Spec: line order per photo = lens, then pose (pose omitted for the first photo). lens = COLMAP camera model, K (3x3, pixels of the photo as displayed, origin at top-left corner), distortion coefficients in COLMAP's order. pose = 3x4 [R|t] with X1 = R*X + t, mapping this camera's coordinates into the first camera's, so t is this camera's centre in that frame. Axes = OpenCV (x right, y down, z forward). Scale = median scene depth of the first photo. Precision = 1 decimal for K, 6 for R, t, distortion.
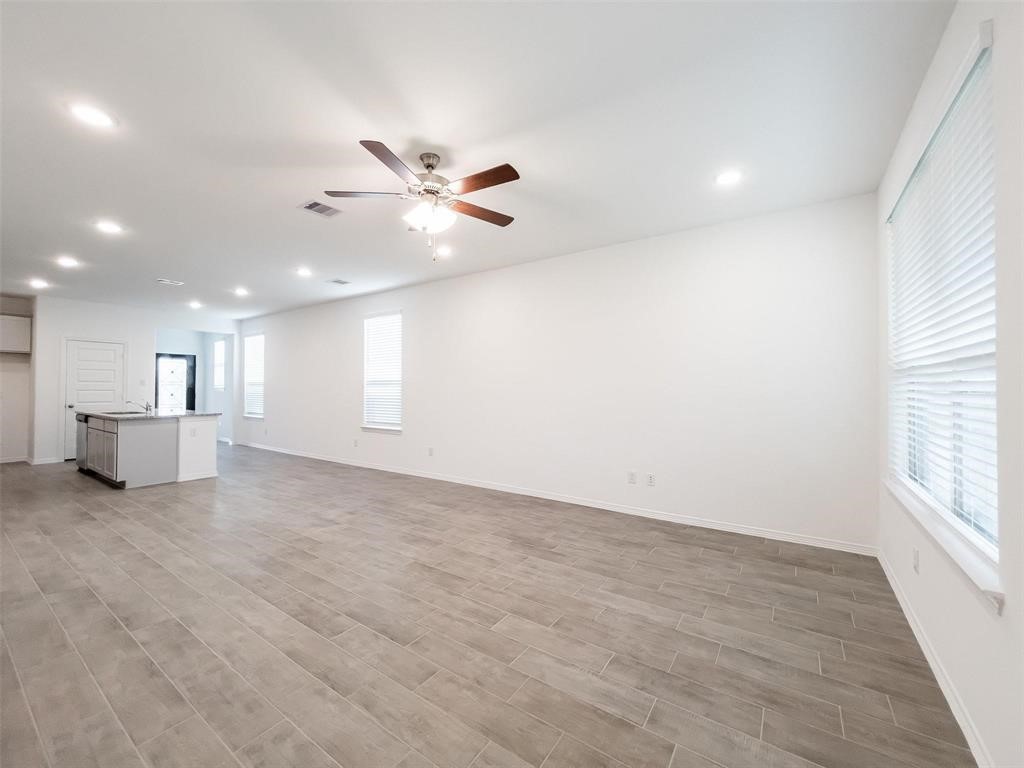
lens RADIAL K [[416.1, 0, 506.2], [0, 416.1, 382.9], [0, 0, 1]] dist [-0.004568, 0.003856]
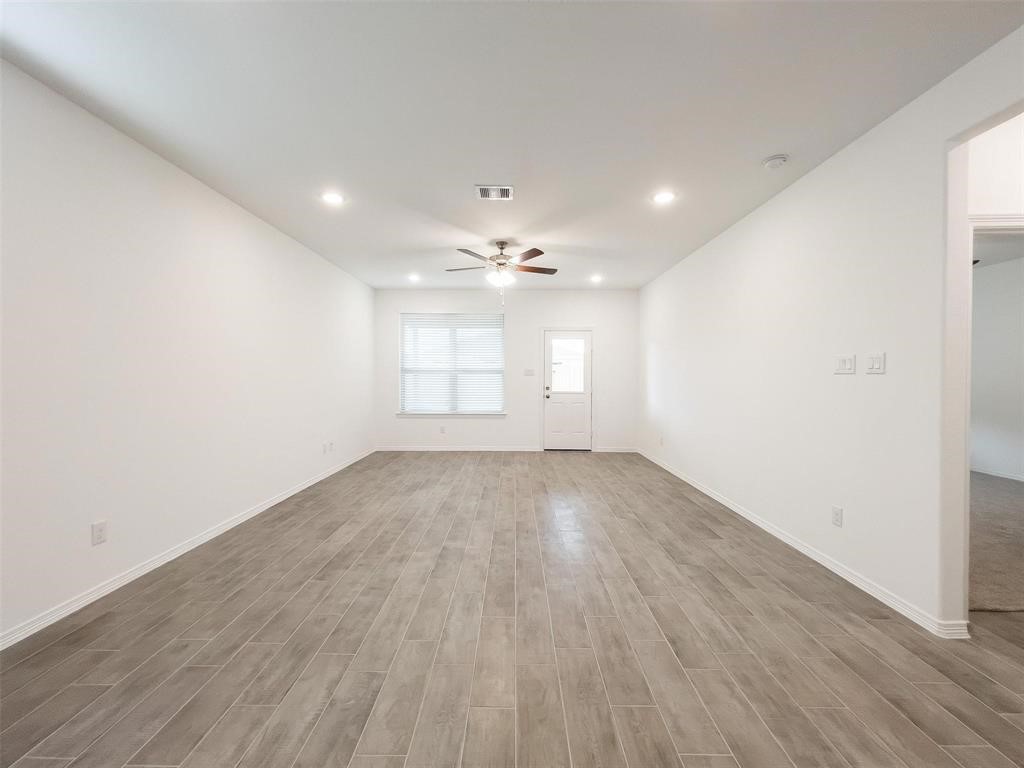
lens RADIAL K [[416.1, 0, 508.4], [0, 416.1, 382.0], [0, 0, 1]] dist [-0.004568, 0.003856]
pose [[-0.567216, -0.013067, 0.823466, -1.285884], [-0.014859, 0.999874, 0.005632, 0.013882], [-0.823435, -0.009041, -0.567338, 1.547598]]
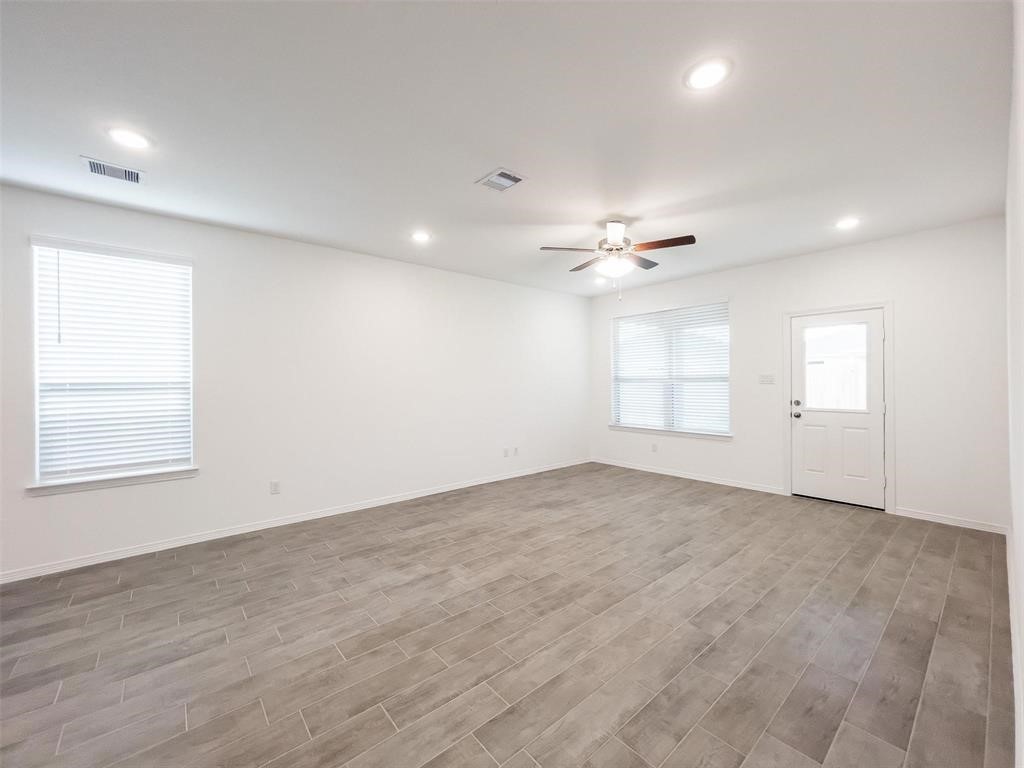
lens RADIAL K [[416.1, 0, 510.6], [0, 416.1, 383.3], [0, 0, 1]] dist [-0.004568, 0.003856]
pose [[0.250627, -0.007745, 0.968053, -1.278263], [-0.003713, 0.999953, 0.008962, -0.021776], [-0.968077, -0.005841, 0.250587, 0.785451]]
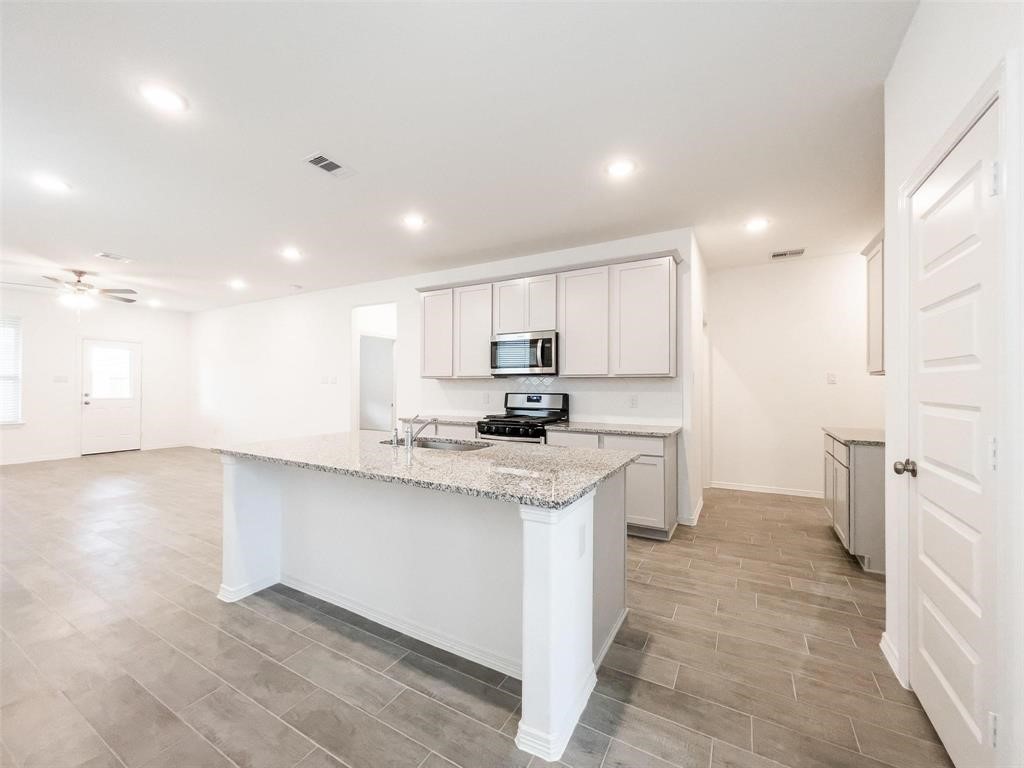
lens RADIAL K [[416.1, 0, 507.2], [0, 416.1, 384.7], [0, 0, 1]] dist [-0.004568, 0.003856]
pose [[-0.996040, -0.005449, -0.088736, -1.661577], [-0.004135, 0.999879, -0.014980, 0.024005], [0.088807, -0.014553, -0.995943, 2.545028]]
